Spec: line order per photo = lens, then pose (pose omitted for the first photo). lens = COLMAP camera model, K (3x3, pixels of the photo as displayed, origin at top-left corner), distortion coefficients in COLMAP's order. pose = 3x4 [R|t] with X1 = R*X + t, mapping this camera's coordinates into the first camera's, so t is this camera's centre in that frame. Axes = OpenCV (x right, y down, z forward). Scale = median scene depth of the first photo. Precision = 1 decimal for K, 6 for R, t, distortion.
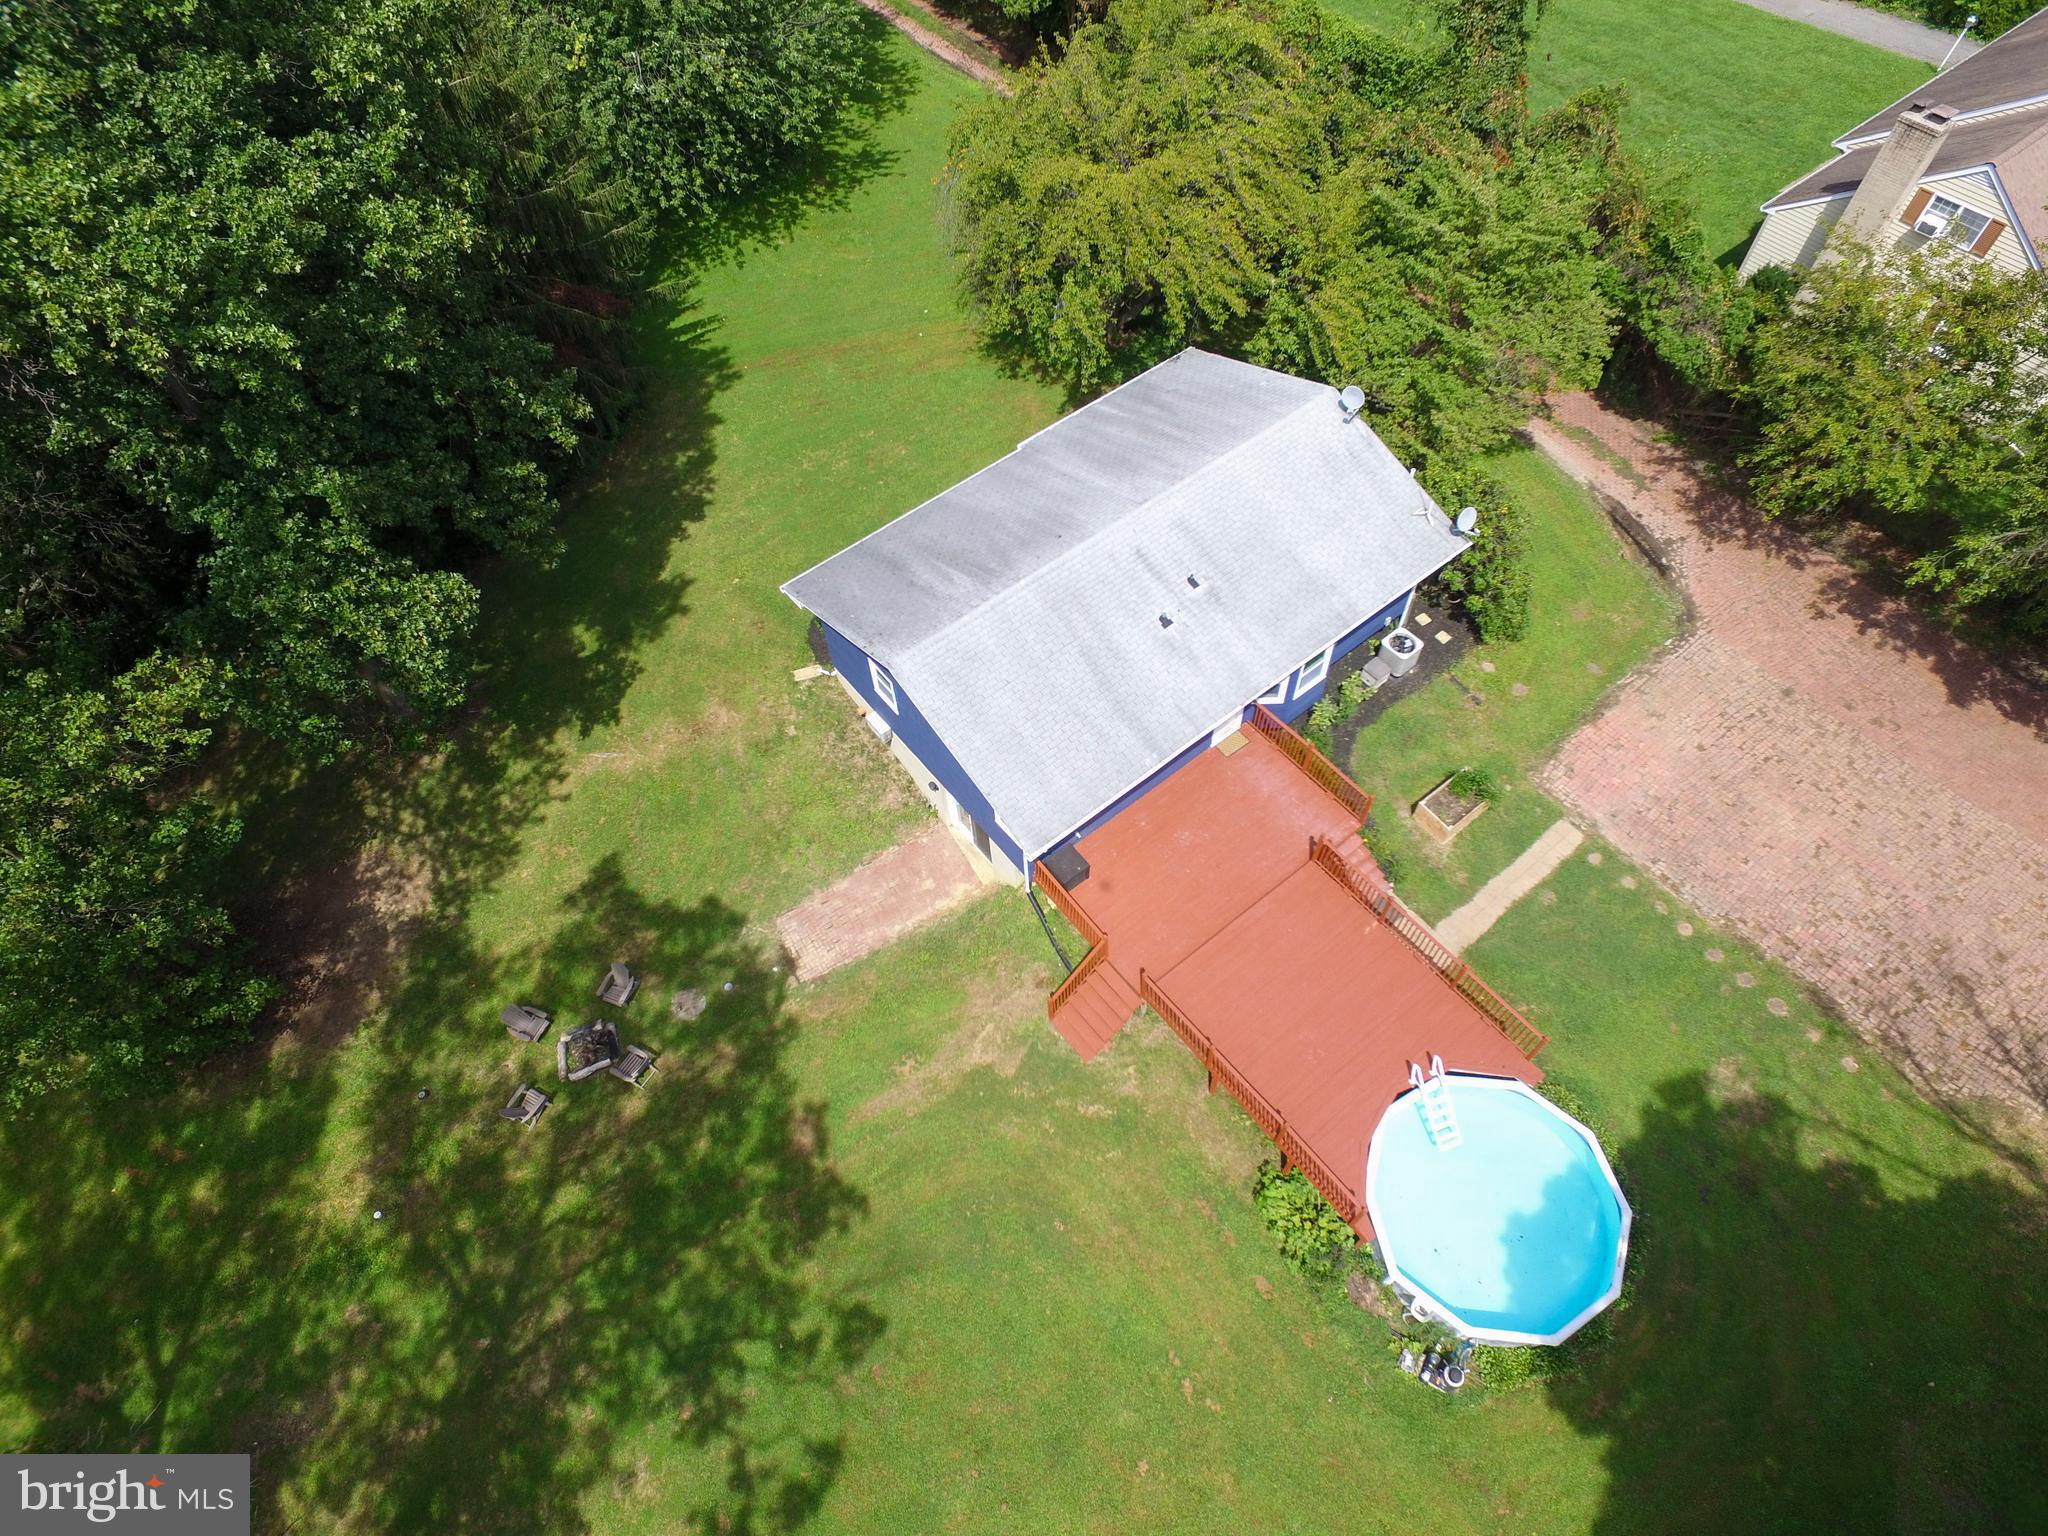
lens RADIAL K [[1177.7, 0, 1024.0], [0, 1177.7, 768.0], [0, 0, 1]] dist [-0.018370, 0.024110]
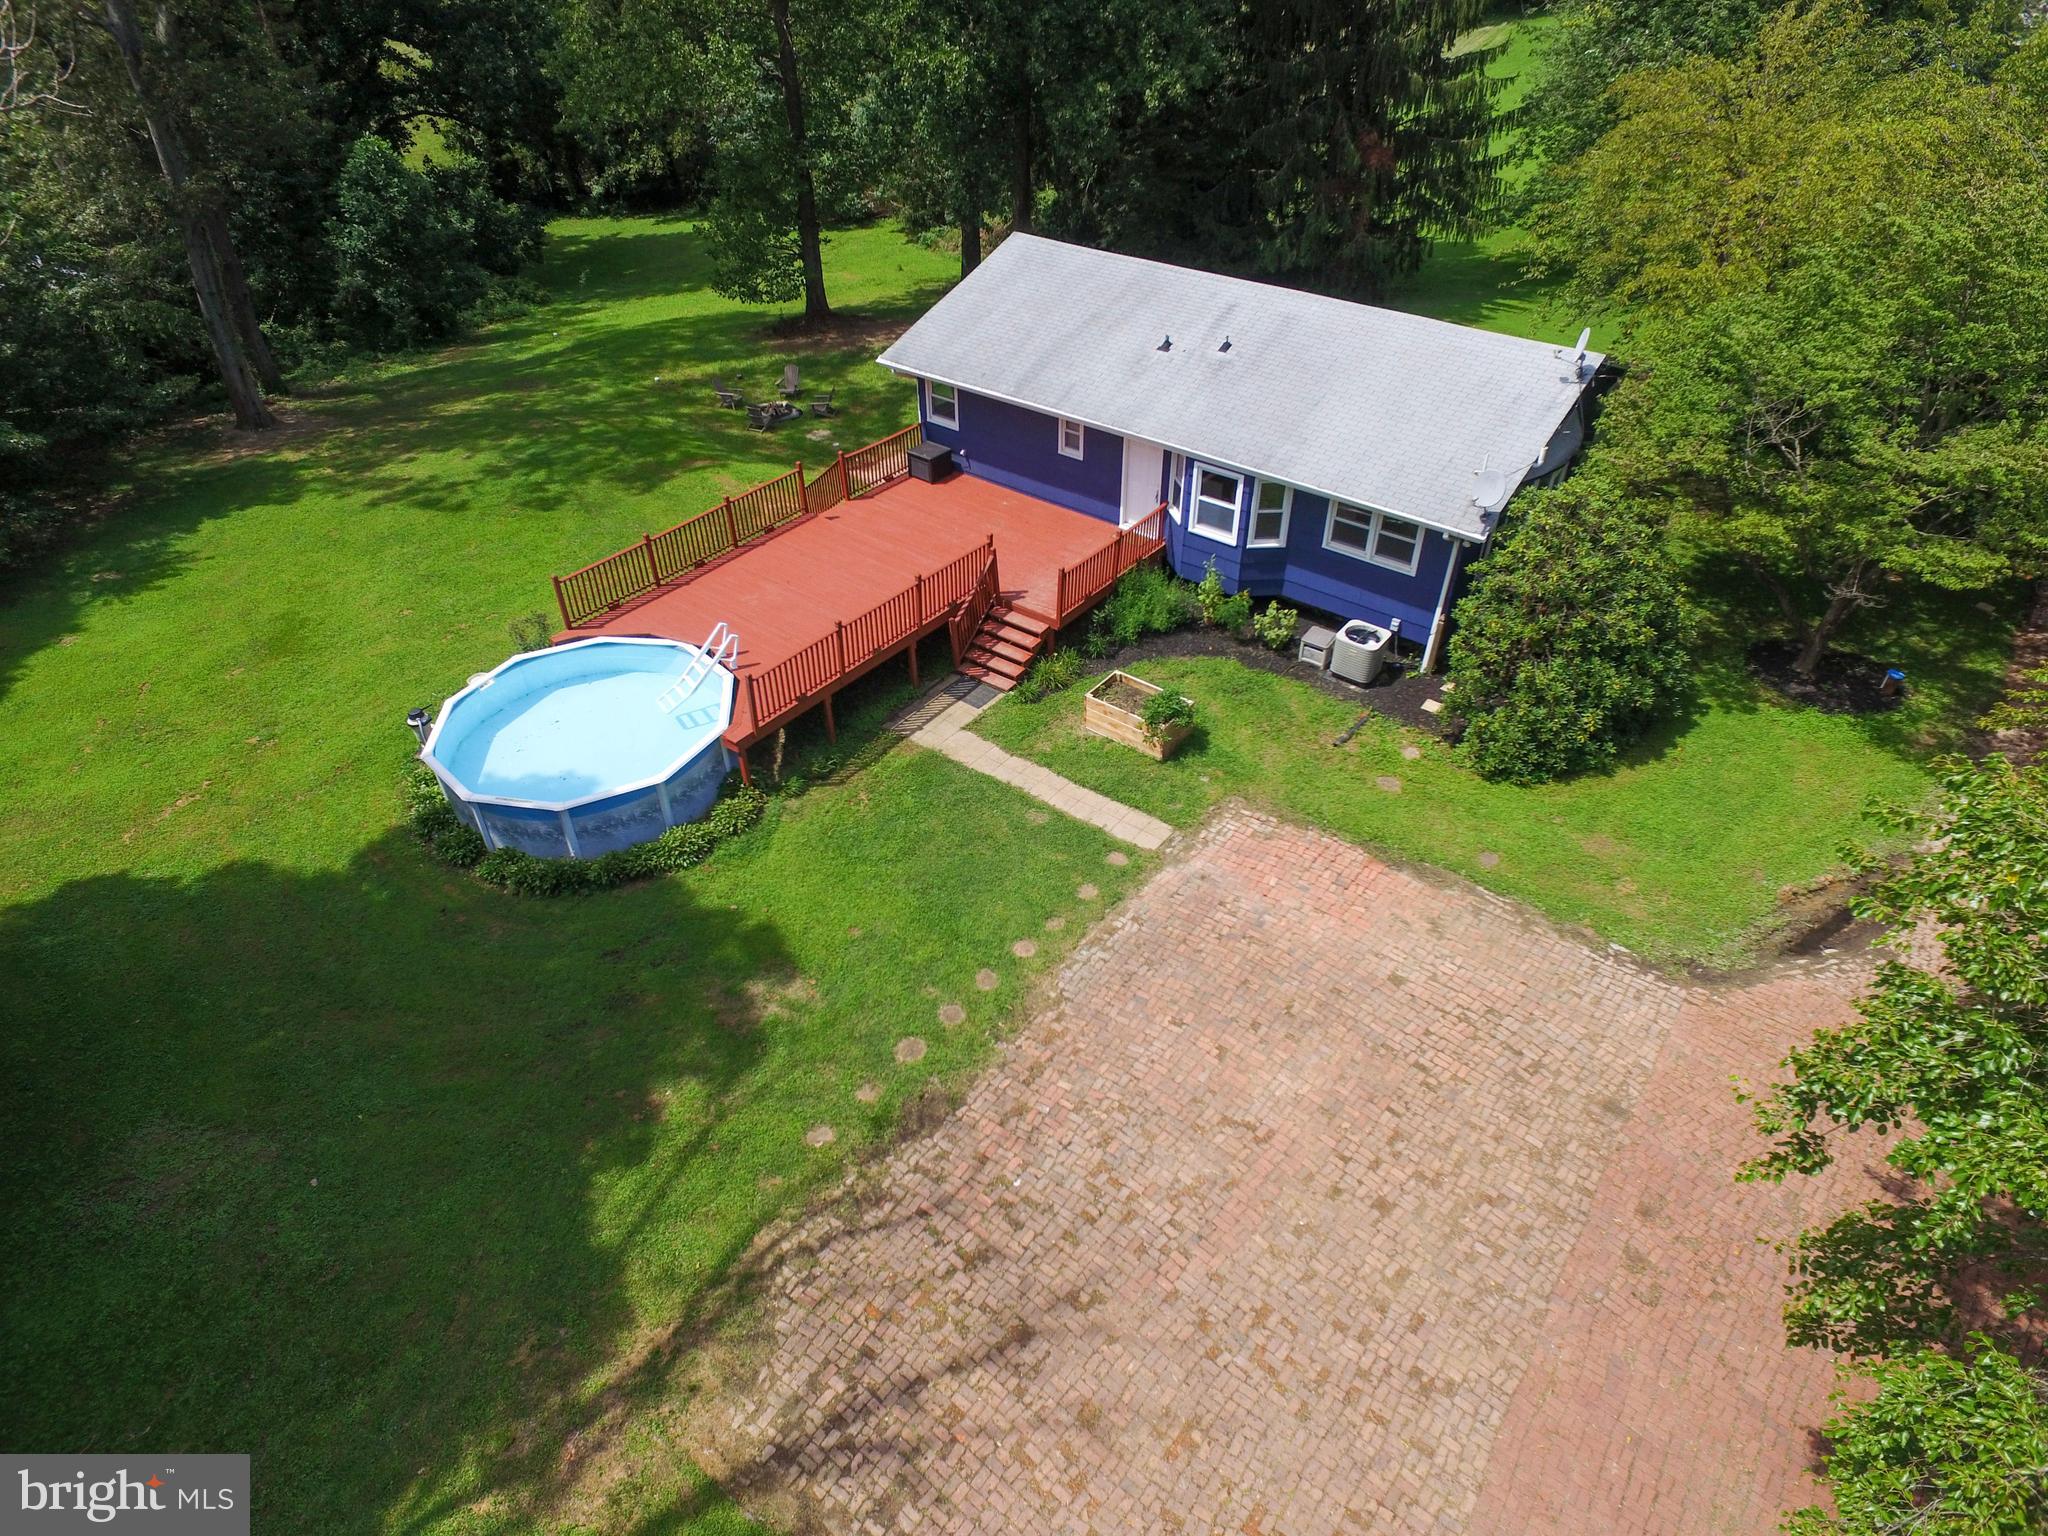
lens RADIAL K [[1176.4, 0, 1039.0], [0, 1176.4, 752.2], [0, 0, 1]] dist [0.002489, 0.000433]
pose [[0.242927, 0.623324, -0.743272, 0.944073], [-0.813114, 0.548688, 0.194388, -0.050344], [0.528992, 0.557143, 0.640125, 0.519181]]
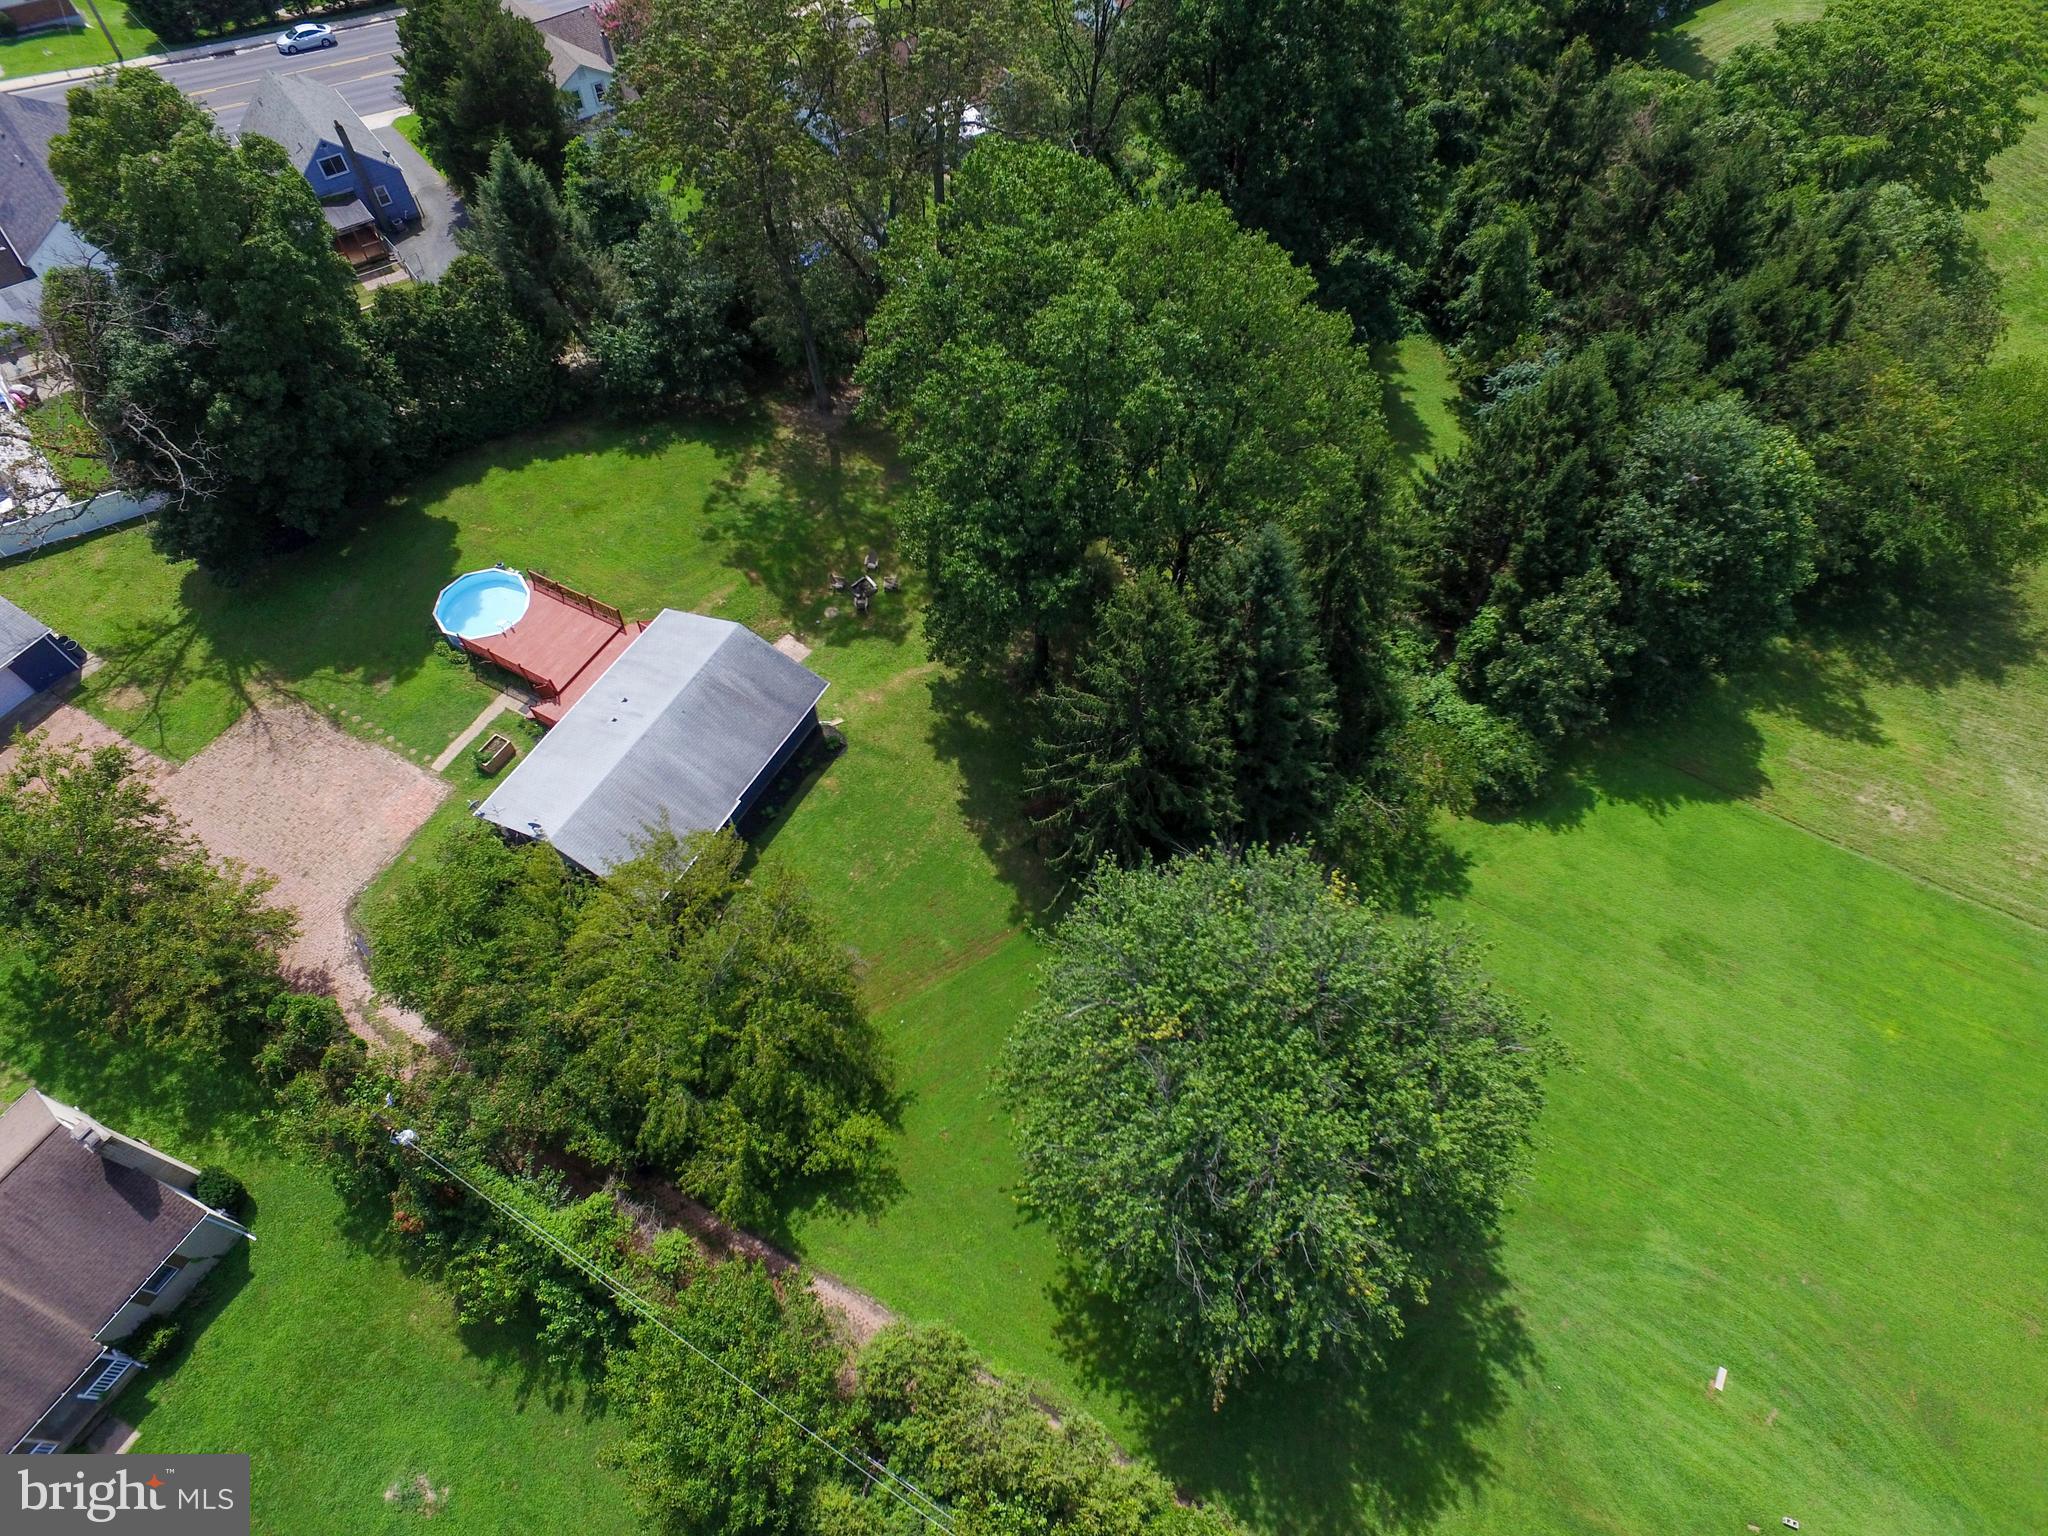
lens RADIAL K [[1177.7, 0, 1024.0], [0, 1177.7, 768.0], [0, 0, 1]] dist [-0.018370, 0.024110]
pose [[-0.919102, 0.342827, -0.194220, -0.078075], [-0.314572, -0.341619, 0.885631, -2.132292], [0.237269, 0.875081, 0.421826, 0.391200]]
